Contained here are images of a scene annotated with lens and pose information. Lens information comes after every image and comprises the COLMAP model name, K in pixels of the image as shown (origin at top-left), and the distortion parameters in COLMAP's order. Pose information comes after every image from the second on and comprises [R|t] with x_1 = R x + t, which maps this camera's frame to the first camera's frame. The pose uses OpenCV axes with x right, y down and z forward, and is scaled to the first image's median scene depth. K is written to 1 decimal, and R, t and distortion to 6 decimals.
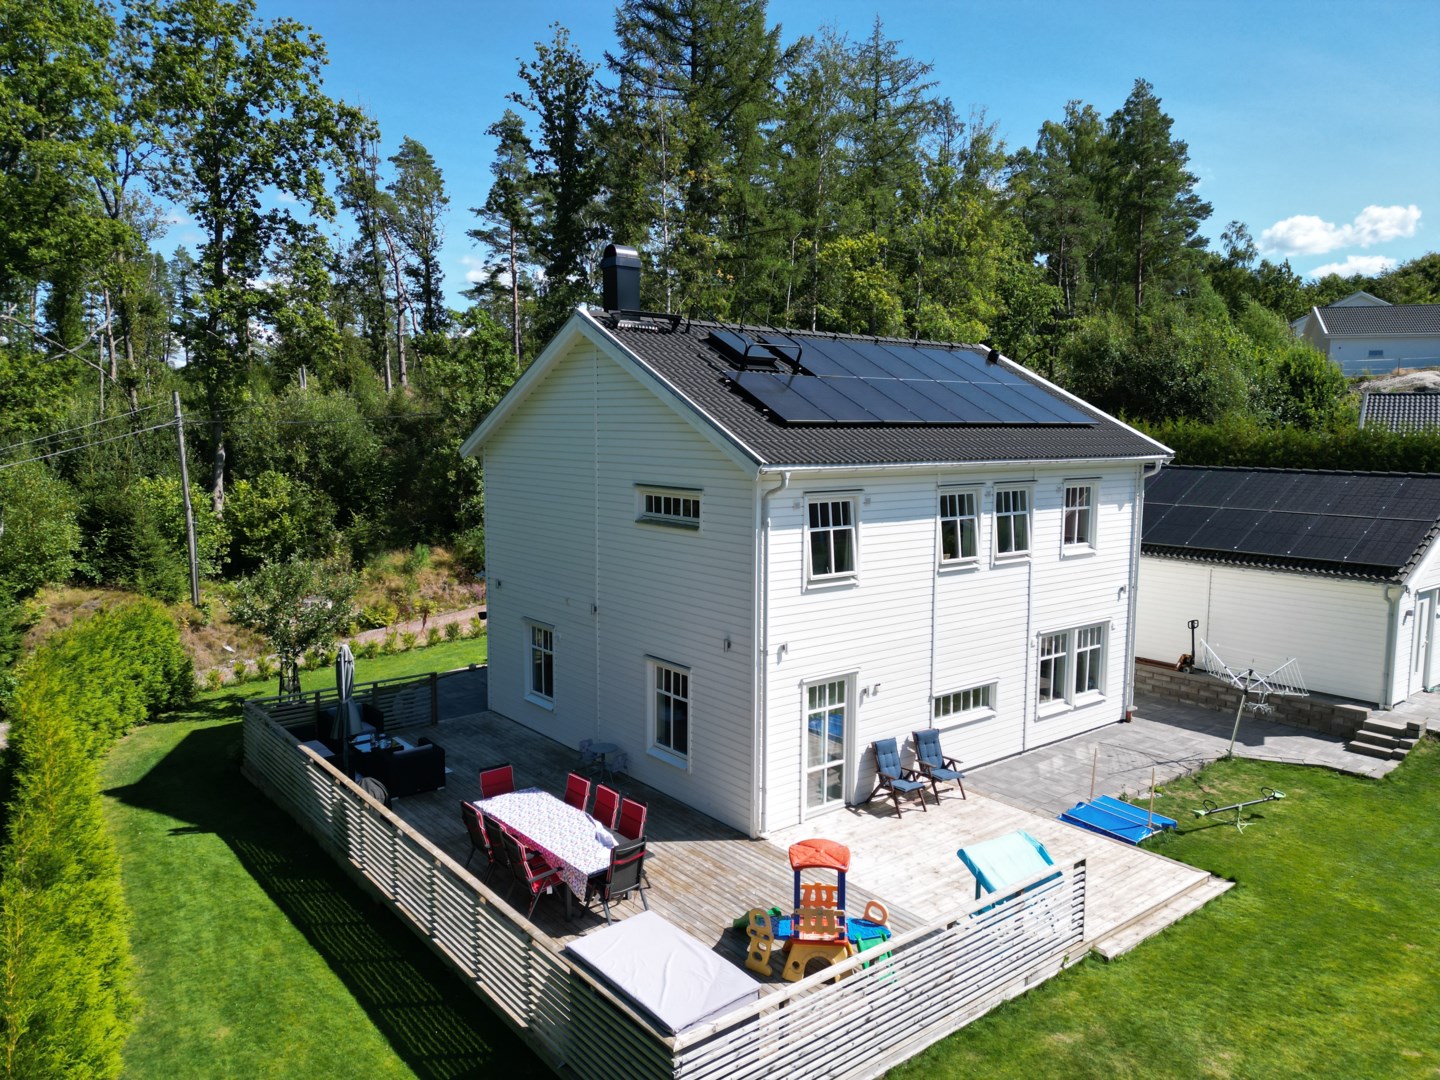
lens RADIAL K [[1006.8, 0, 720.0], [0, 1006.8, 540.0], [0, 0, 1]] dist [0.073851, -0.062368]
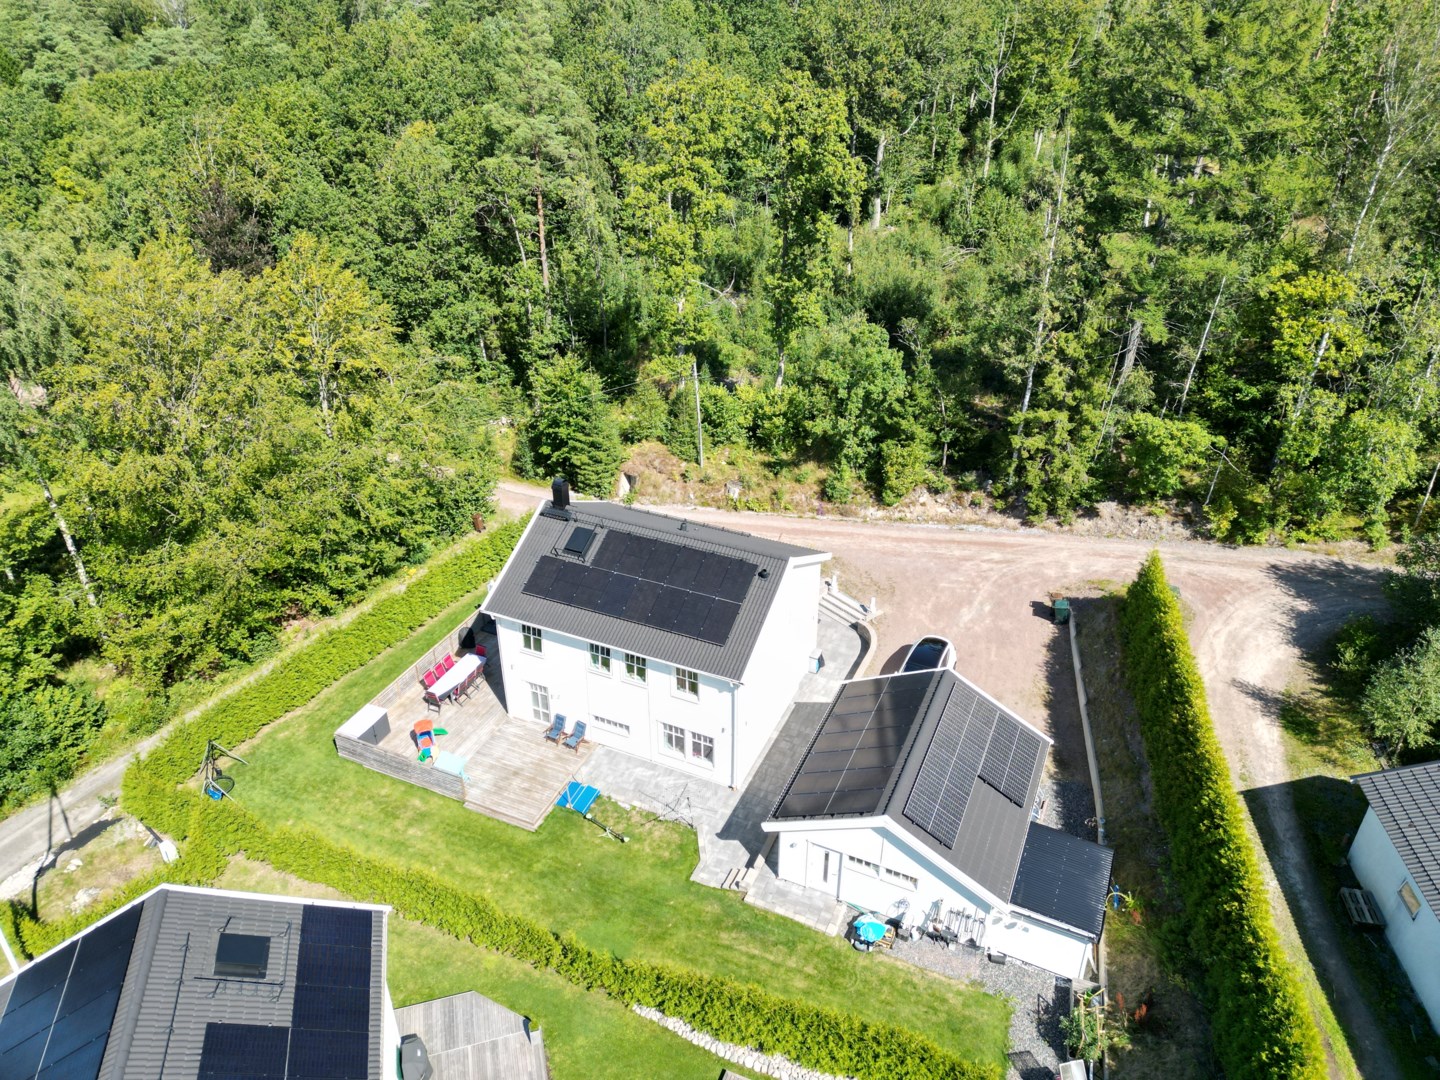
lens RADIAL K [[1009.1, 0, 716.3], [0, 1009.1, 534.7], [0, 0, 1]] dist [0.136292, -0.187009]
pose [[0.453445, 0.428585, -0.781475, 1.986377], [-0.070997, 0.891379, 0.447664, -1.276928], [0.888452, -0.147509, 0.434620, 0.303334]]
